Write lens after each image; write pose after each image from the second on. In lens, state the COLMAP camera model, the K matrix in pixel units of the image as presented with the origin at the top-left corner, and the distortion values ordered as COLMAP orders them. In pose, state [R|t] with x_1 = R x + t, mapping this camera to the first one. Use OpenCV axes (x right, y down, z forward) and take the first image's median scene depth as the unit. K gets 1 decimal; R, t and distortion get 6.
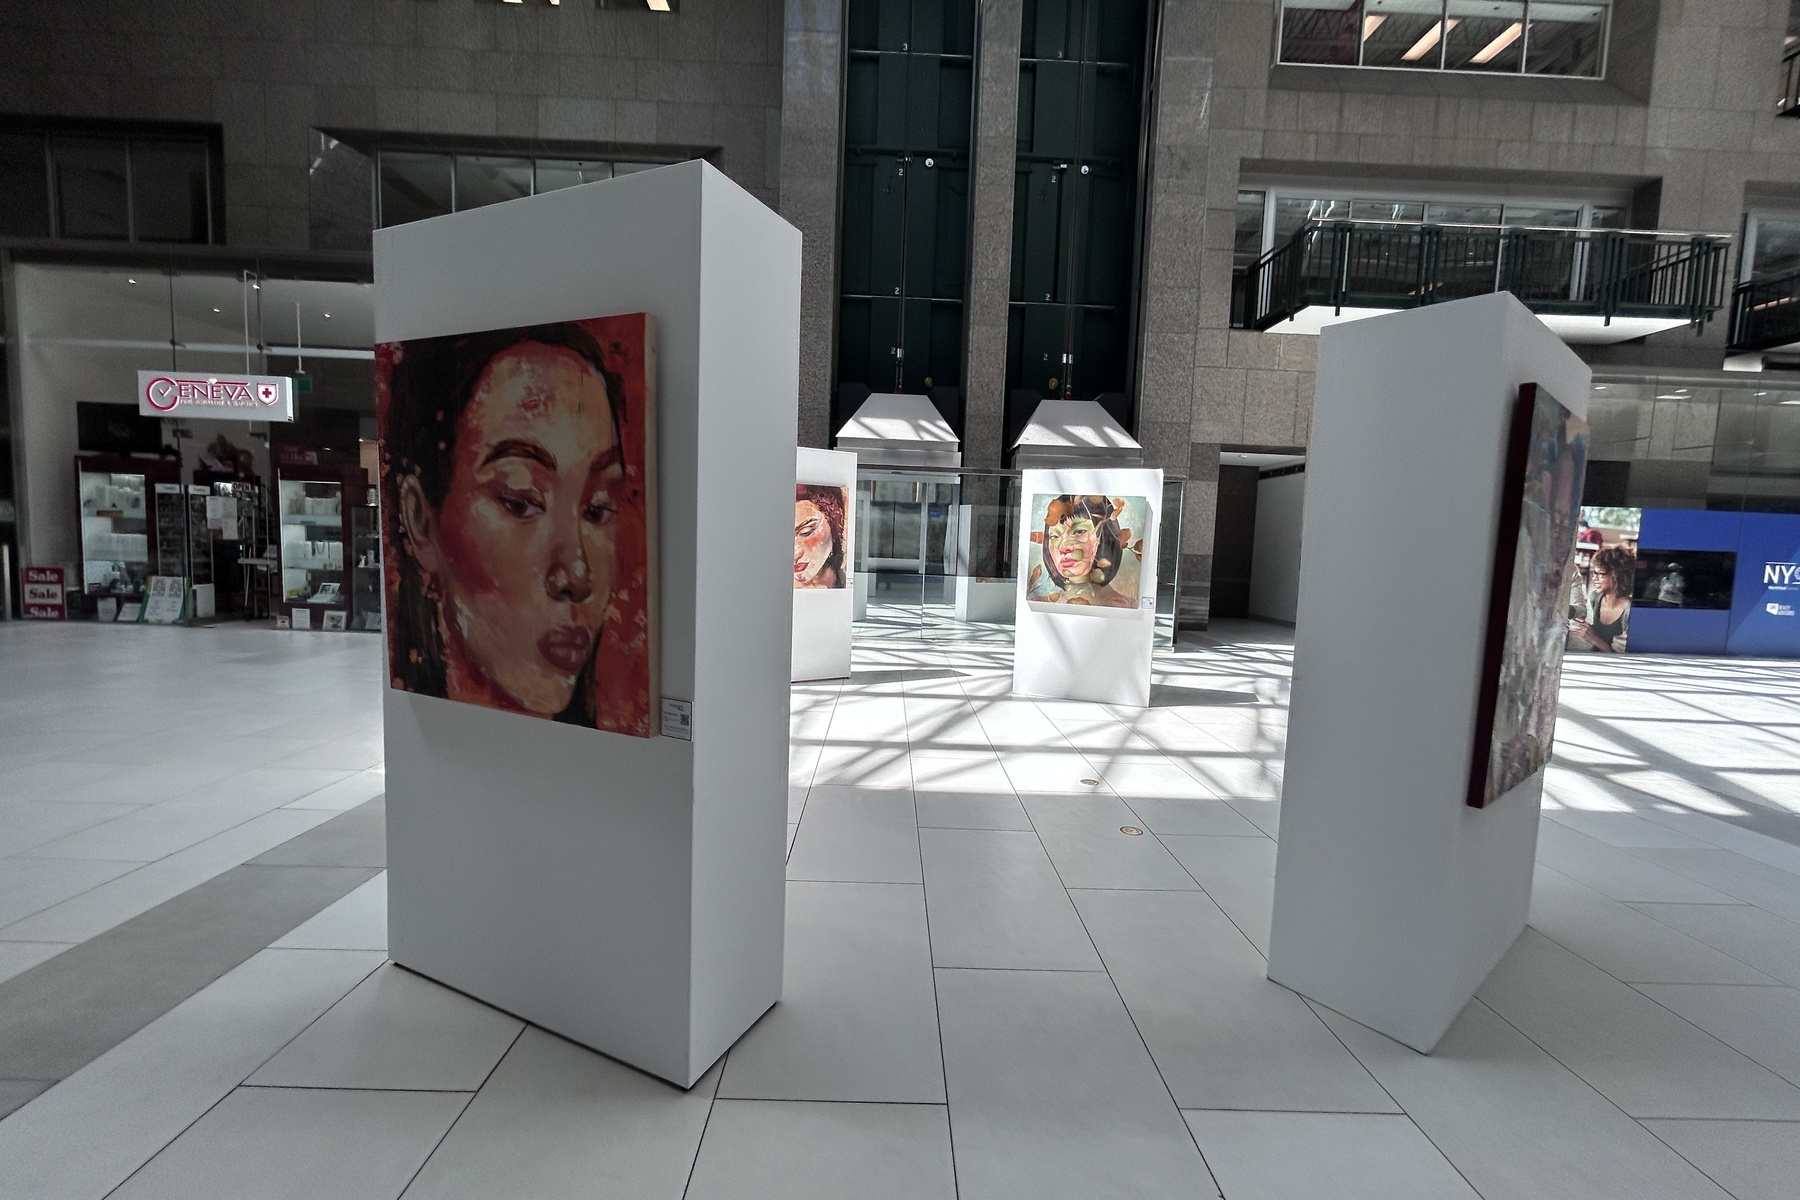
lens RADIAL K [[725.0, 0, 901.4], [0, 725.0, 602.4], [0, 0, 1]] dist [-0.002722, 0.000287]
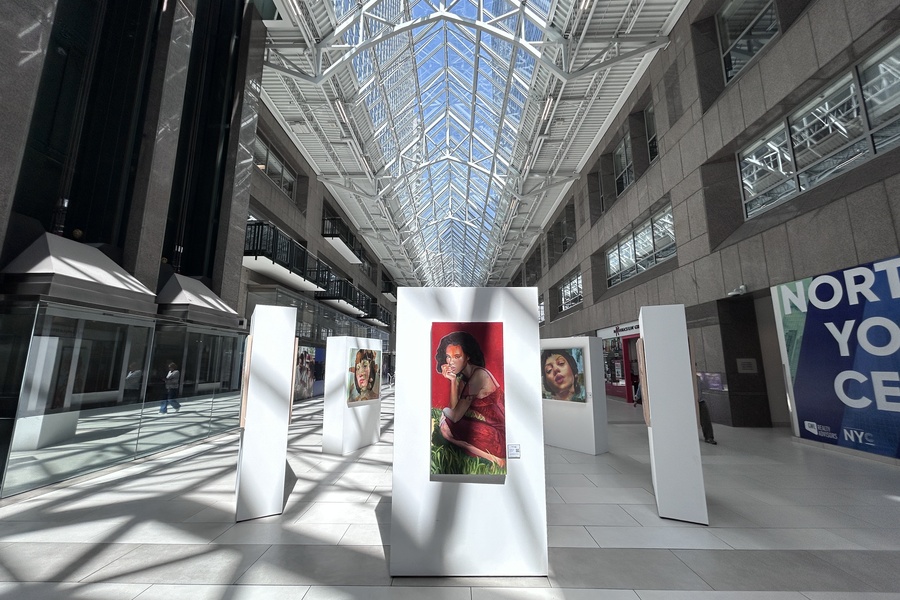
lens RADIAL K [[362.5, 0, 449.6], [0, 362.5, 304.4], [0, 0, 1]] dist [-0.002722, 0.000287]
pose [[0.030449, 0.125602, 0.991613, -0.800338], [0.084804, 0.988172, -0.127770, -0.112915], [-0.995932, 0.087983, 0.019437, 0.662244]]
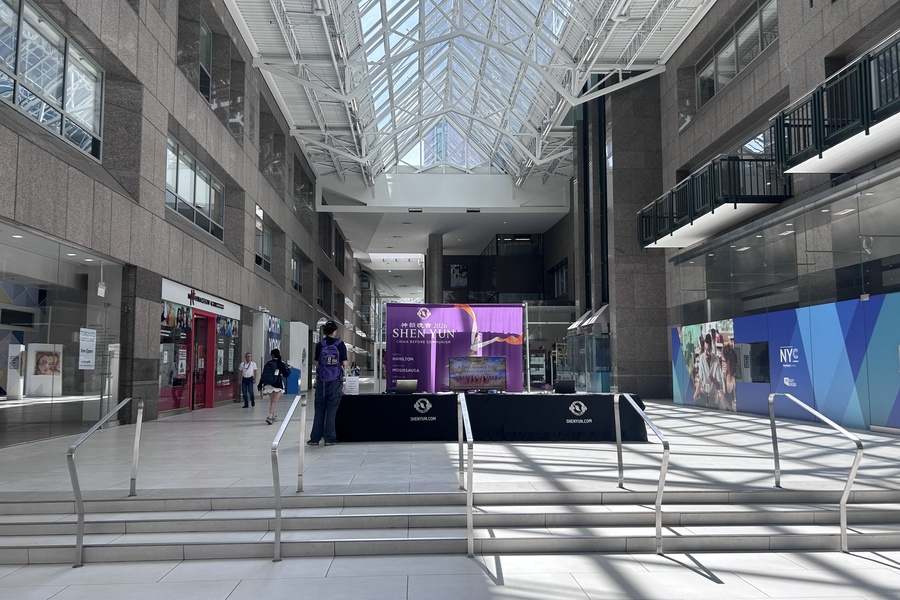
lens RADIAL K [[678.1, 0, 443.9], [0, 678.1, 304.4], [0, 0, 1]] dist [0.055628, -0.042181]
pose [[0.026281, -0.131171, -0.991011, 4.141787], [-0.080505, 0.987856, -0.132888, 0.146759], [0.996408, 0.083274, 0.015402, 0.580278]]
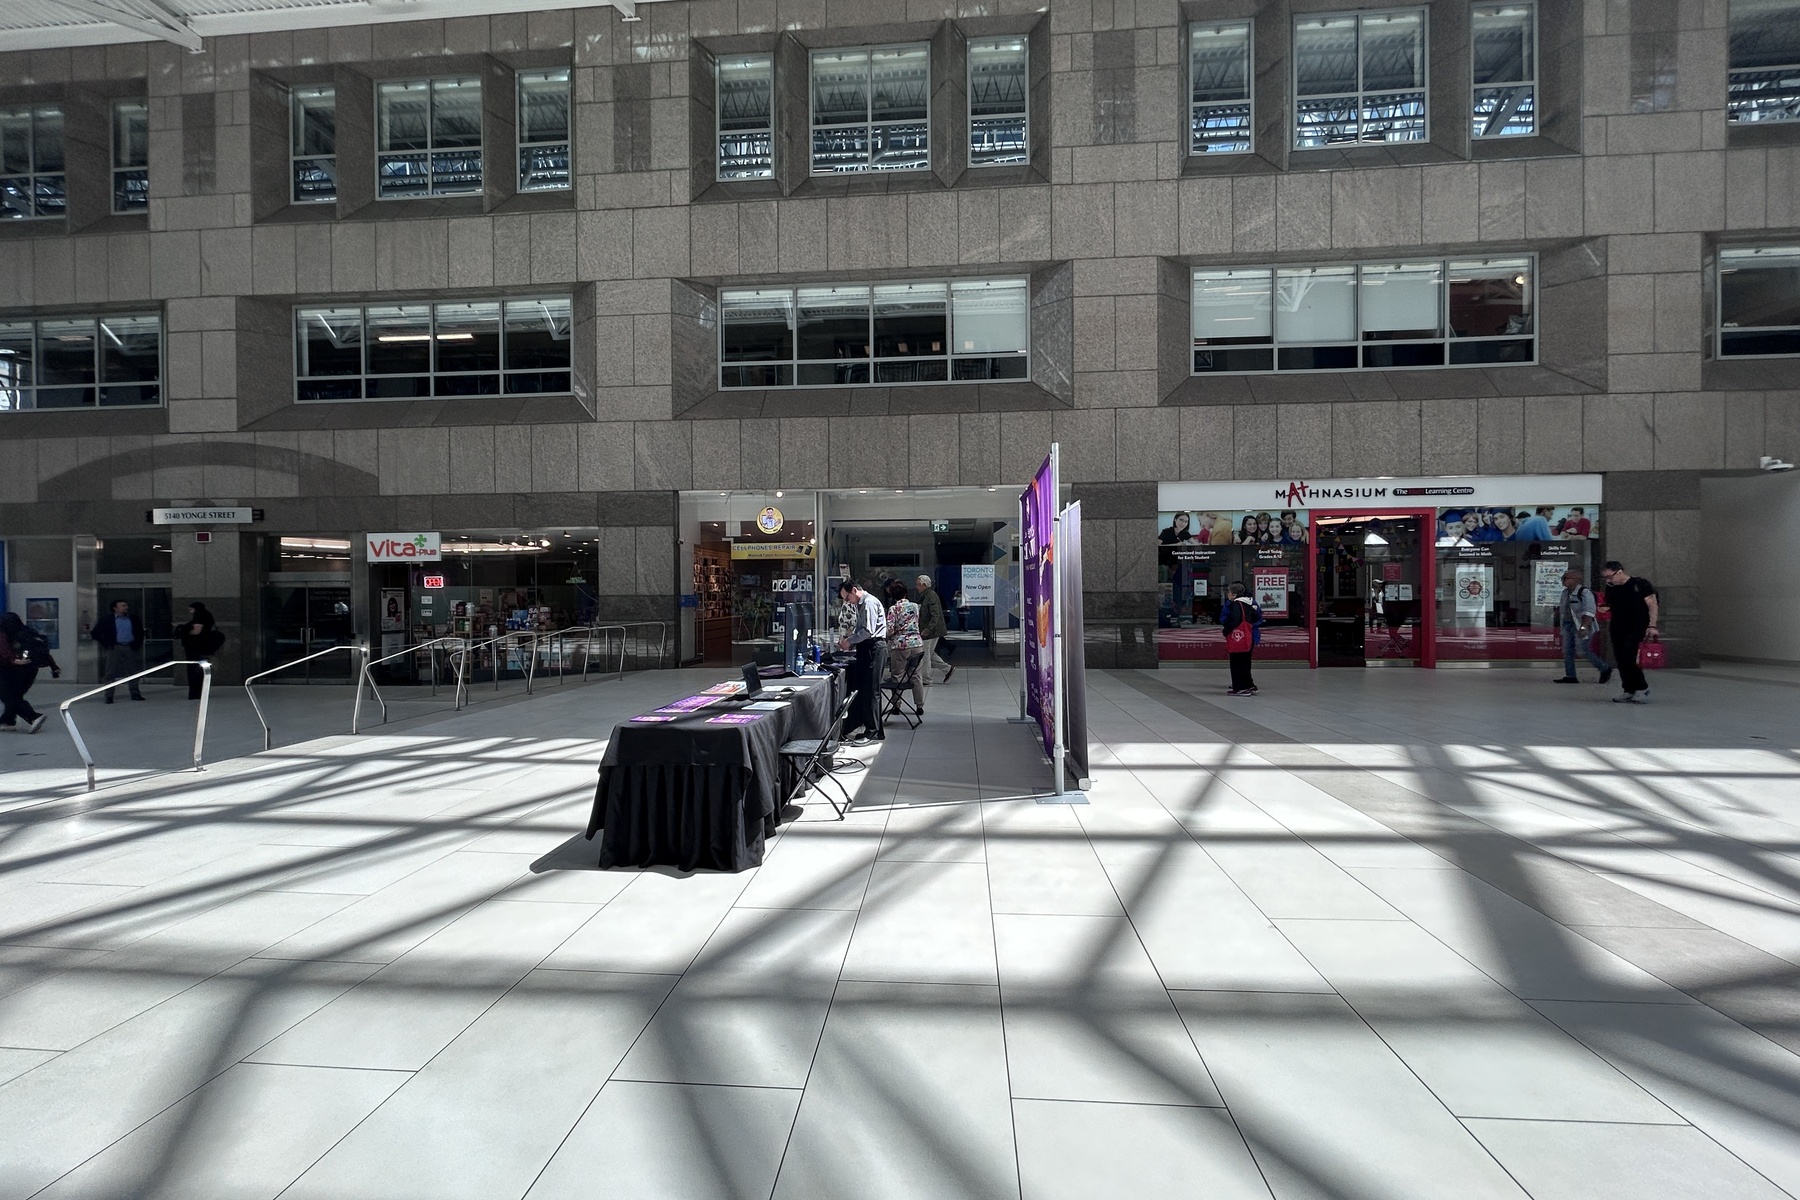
lens RADIAL K [[725.0, 0, 903.9], [0, 725.0, 598.6], [0, 0, 1]] dist [-0.002722, 0.000287]
pose [[-0.994987, -0.028280, 0.095922, 2.329362], [-0.018819, 0.994994, 0.098144, -0.048786], [-0.098218, 0.095847, -0.990539, 1.570687]]
